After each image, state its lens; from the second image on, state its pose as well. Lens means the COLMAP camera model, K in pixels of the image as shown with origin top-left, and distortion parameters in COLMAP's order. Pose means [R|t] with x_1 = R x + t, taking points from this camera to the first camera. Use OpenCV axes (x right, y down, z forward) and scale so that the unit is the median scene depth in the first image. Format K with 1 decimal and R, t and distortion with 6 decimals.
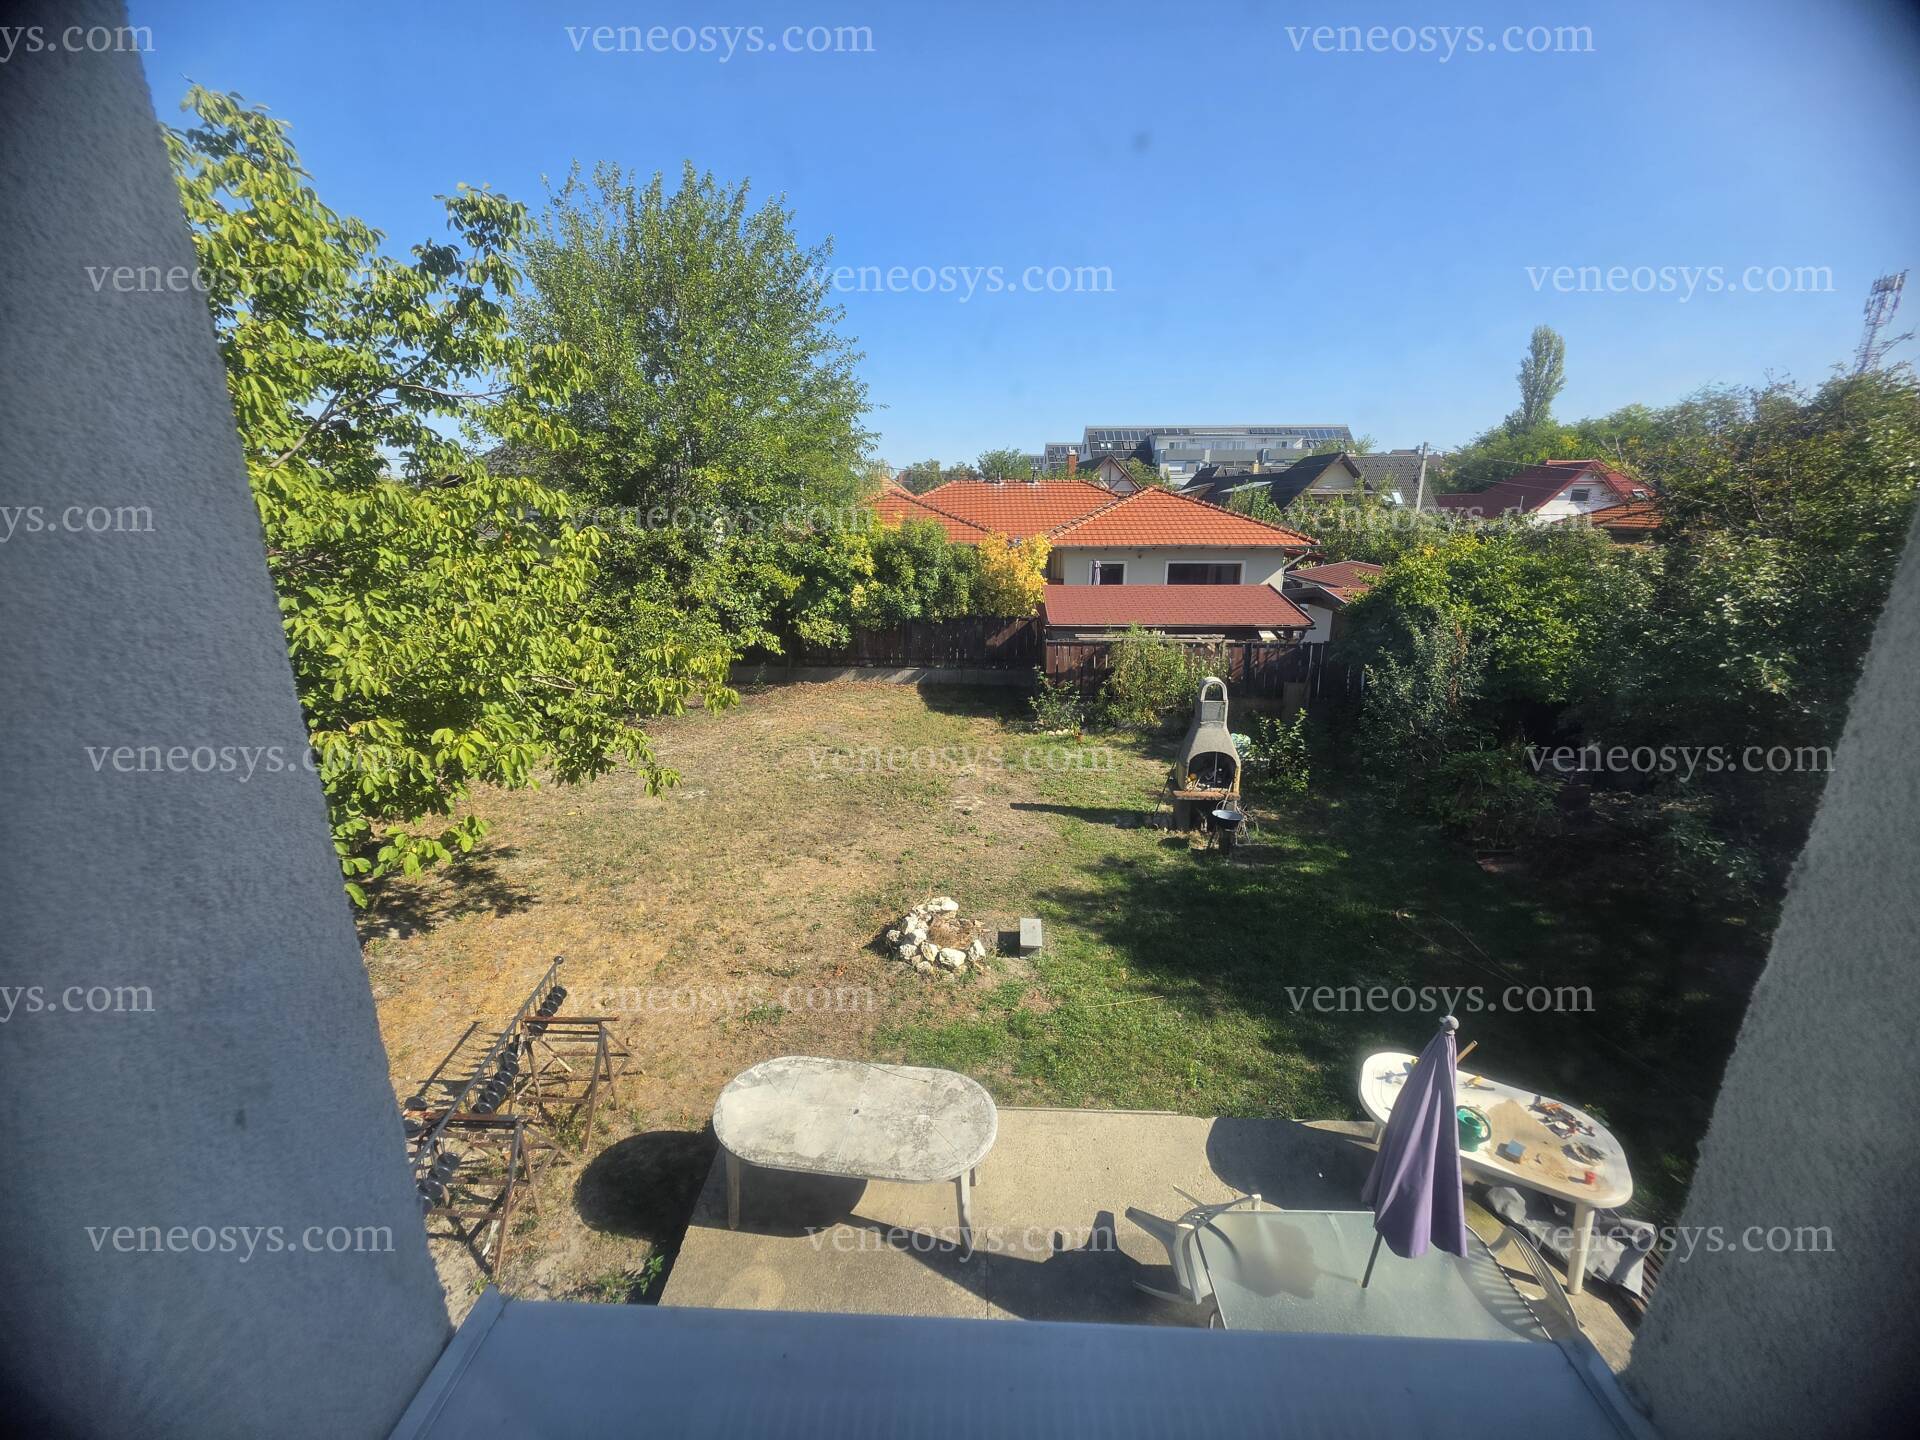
lens RADIAL K [[771.1, 0, 960.0], [0, 771.1, 720.0], [0, 0, 1]] dist [0.000000, 0.000409]
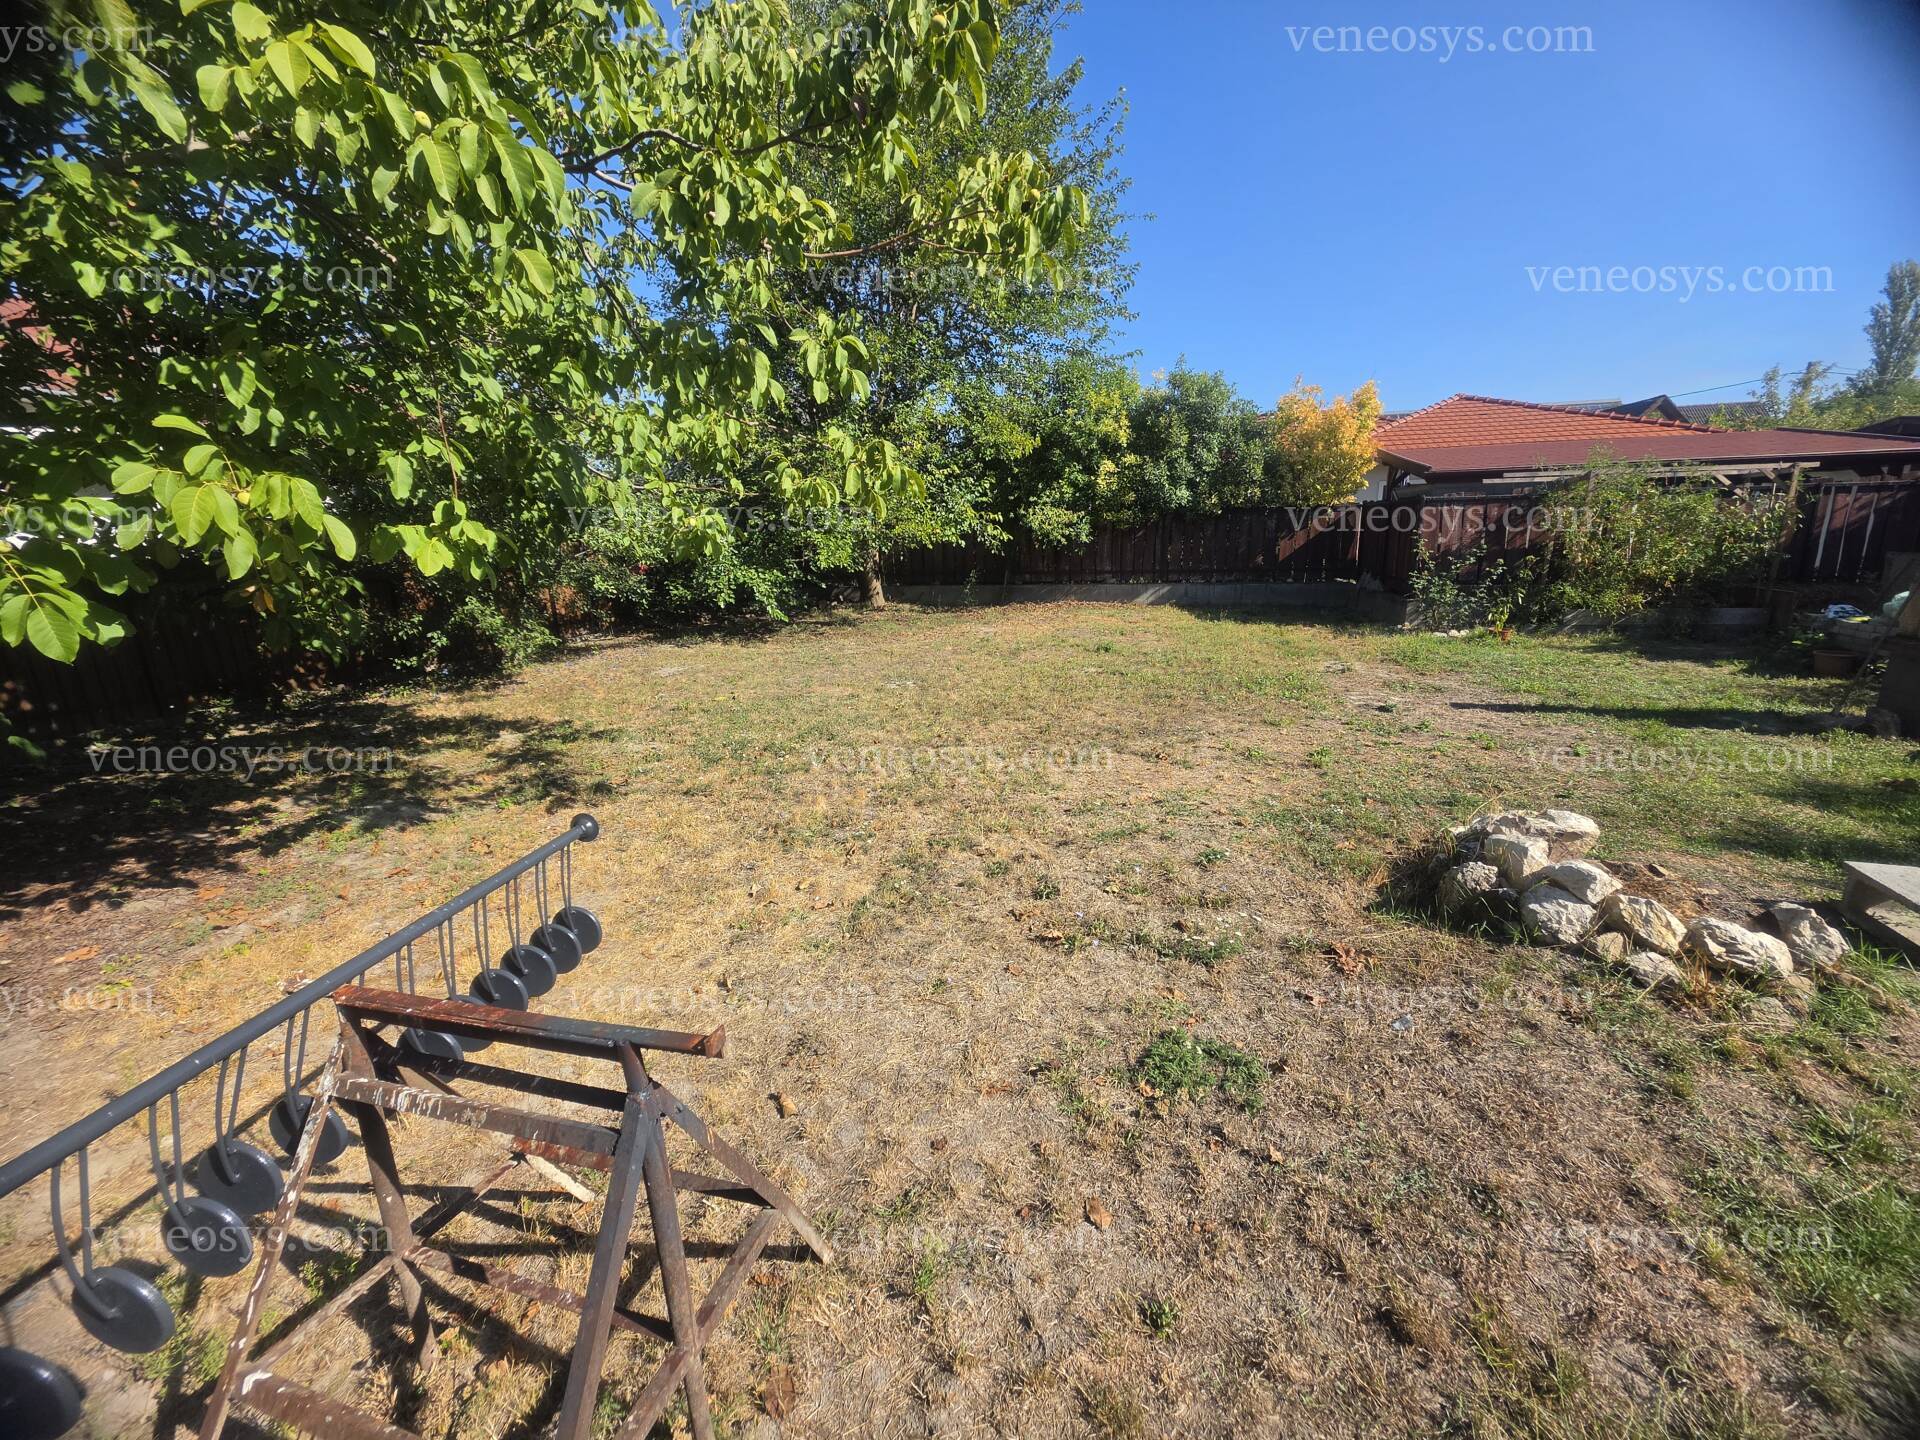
lens RADIAL K [[771.1, 0, 960.0], [0, 771.1, 720.0], [0, 0, 1]] dist [0.000000, 0.000409]
pose [[0.978179, 0.025758, -0.206161, -0.200820], [-0.032914, 0.998966, -0.031357, 0.179893], [0.205141, 0.037458, 0.978015, 0.474804]]
